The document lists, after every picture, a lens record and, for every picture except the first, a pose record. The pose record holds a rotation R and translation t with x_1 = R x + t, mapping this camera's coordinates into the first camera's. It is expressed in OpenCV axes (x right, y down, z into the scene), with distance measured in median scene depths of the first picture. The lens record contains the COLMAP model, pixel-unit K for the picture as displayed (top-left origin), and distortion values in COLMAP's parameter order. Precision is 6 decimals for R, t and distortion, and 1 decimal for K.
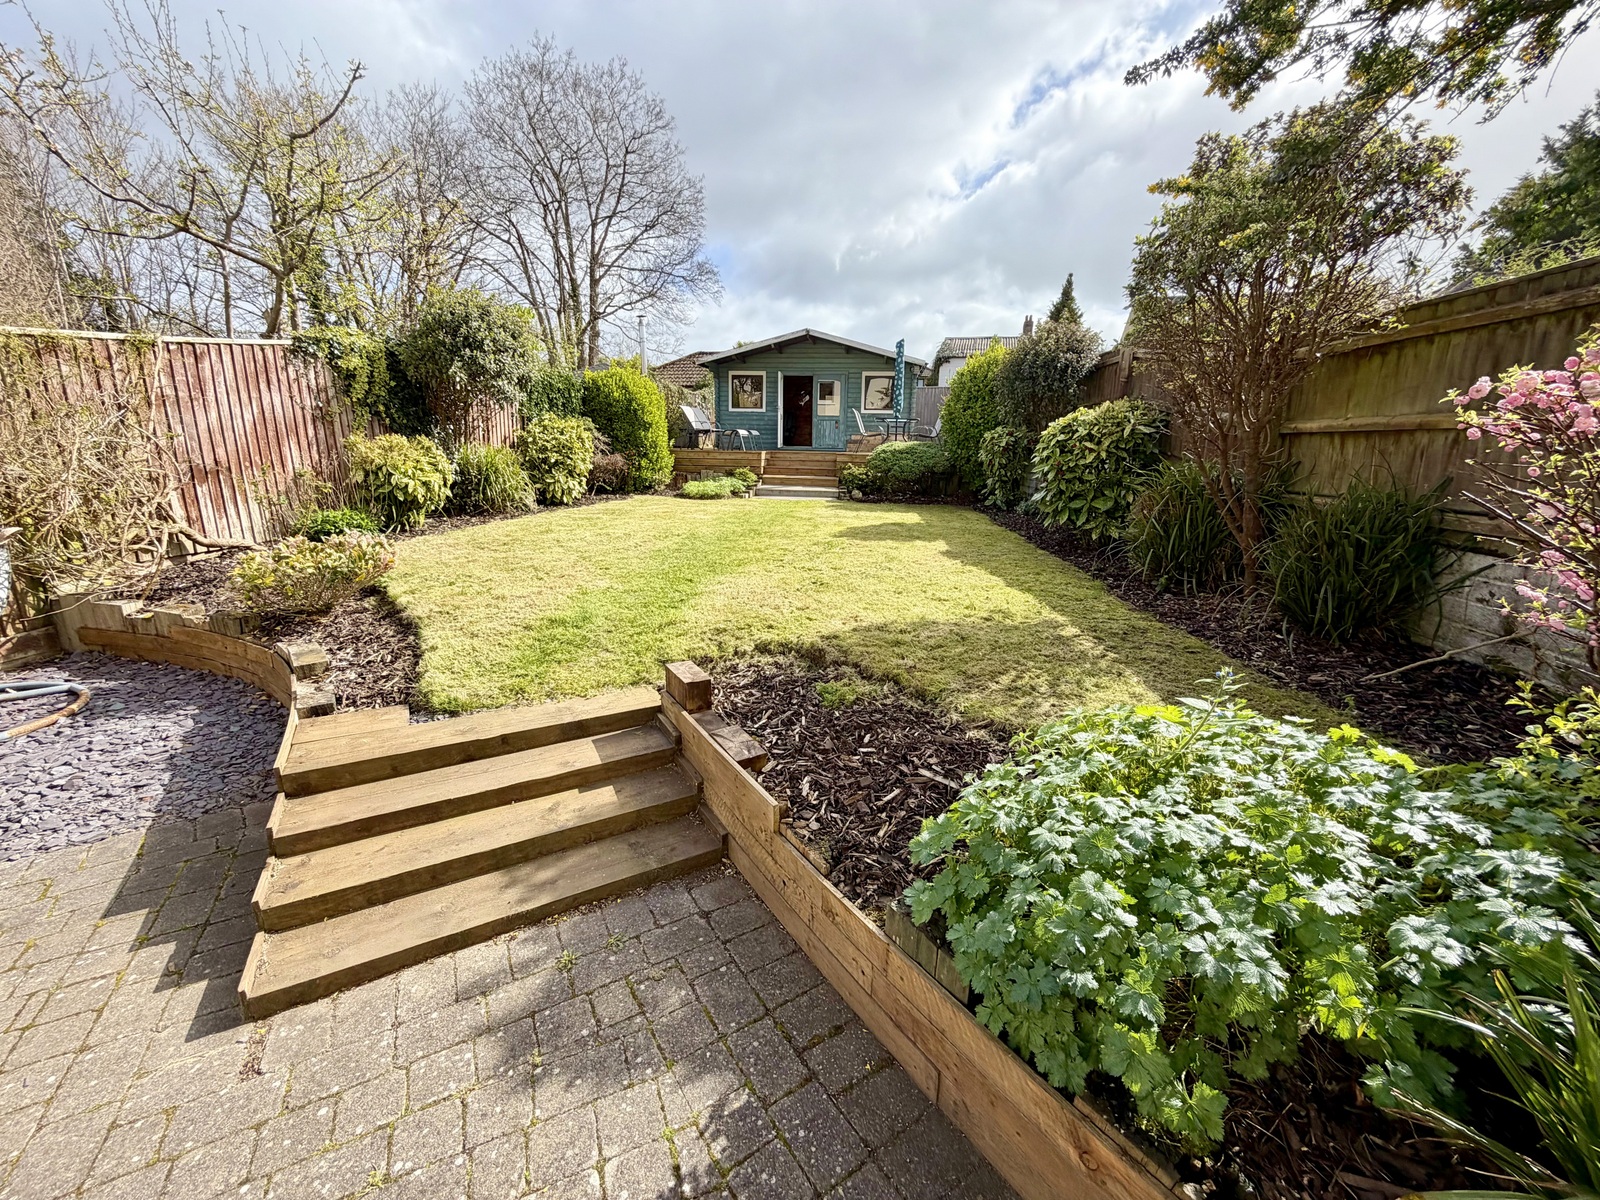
lens RADIAL K [[638.8, 0, 796.7], [0, 638.8, 599.1], [0, 0, 1]] dist [-0.000758, -0.000429]
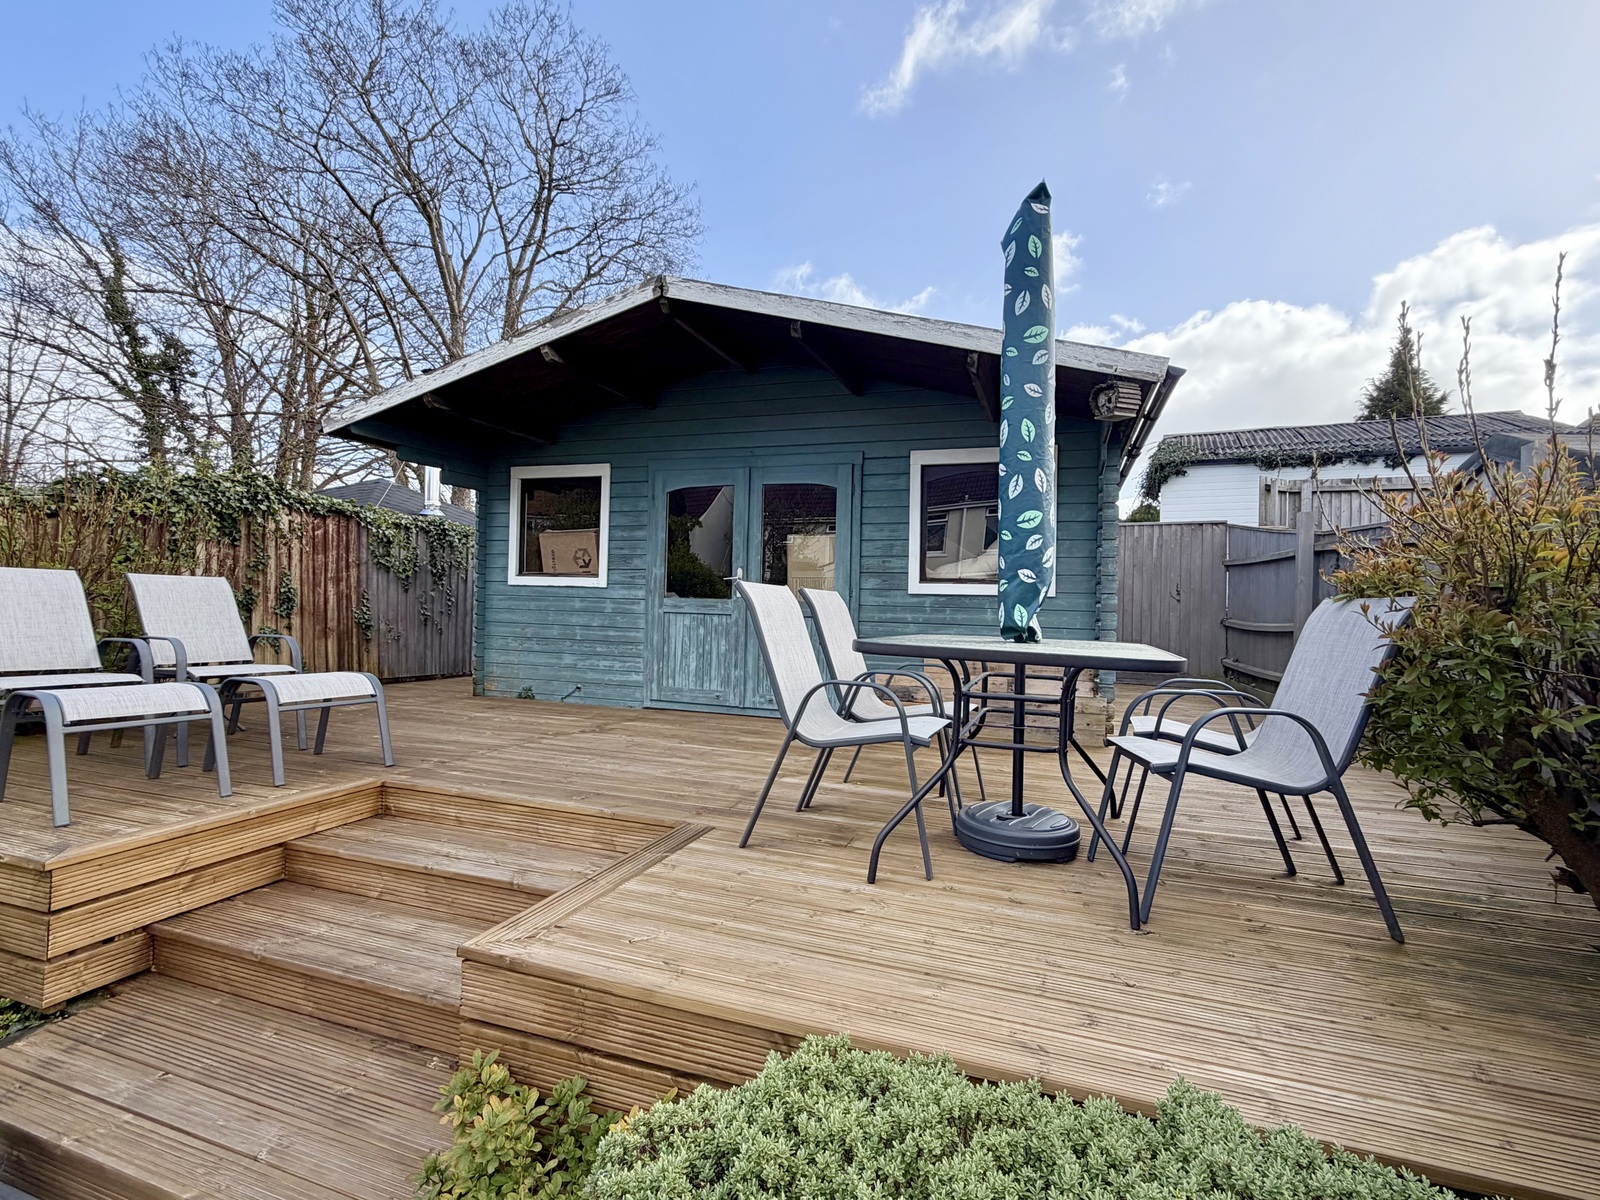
lens RADIAL K [[756.3, 0, 800.0], [0, 756.3, 600.0], [0, 0, 1]] dist [0.001691, 0.000333]
pose [[0.980730, 0.006408, -0.195263, 0.295407], [-0.056275, 0.966367, -0.250932, -0.504985], [0.187088, 0.257085, 0.948106, 1.692820]]
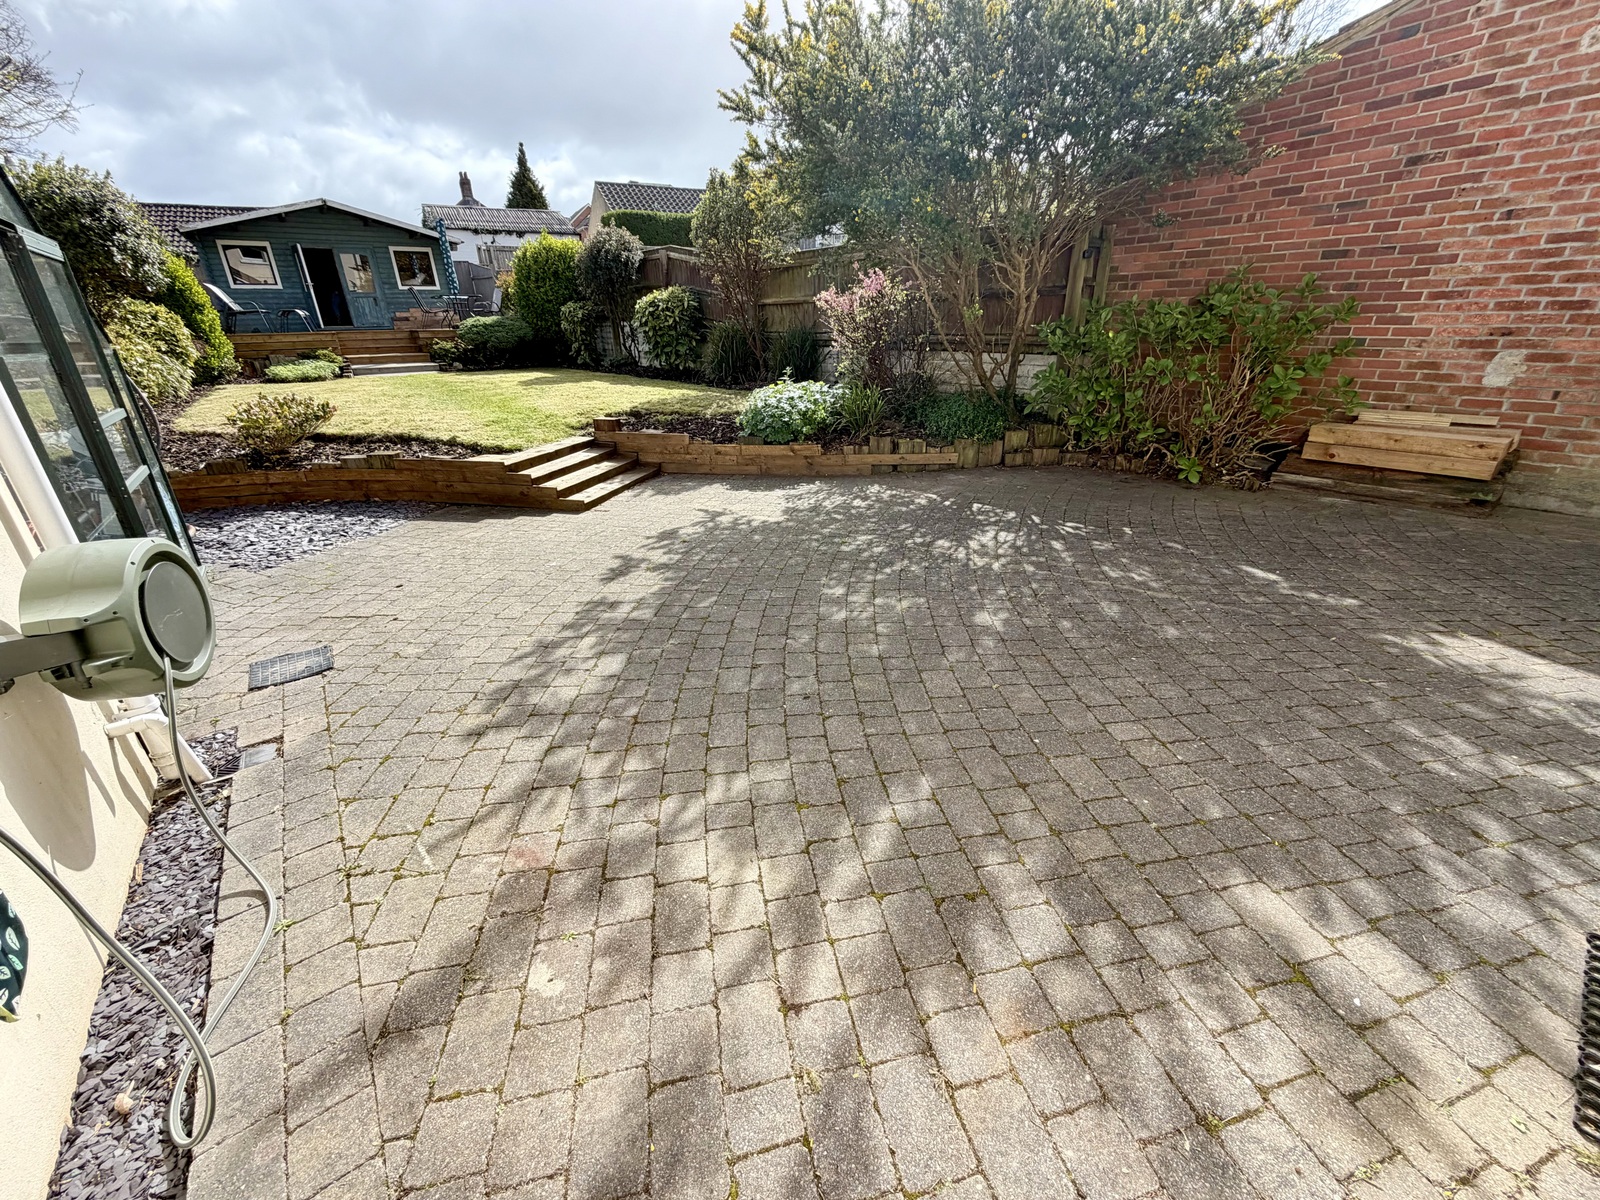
lens RADIAL K [[638.8, 0, 796.7], [0, 638.8, 599.1], [0, 0, 1]] dist [-0.000758, -0.000429]
pose [[0.716987, -0.308340, 0.625185, -0.589019], [0.193087, 0.949608, 0.246906, 0.131513], [-0.669812, -0.056313, 0.740393, -0.549805]]
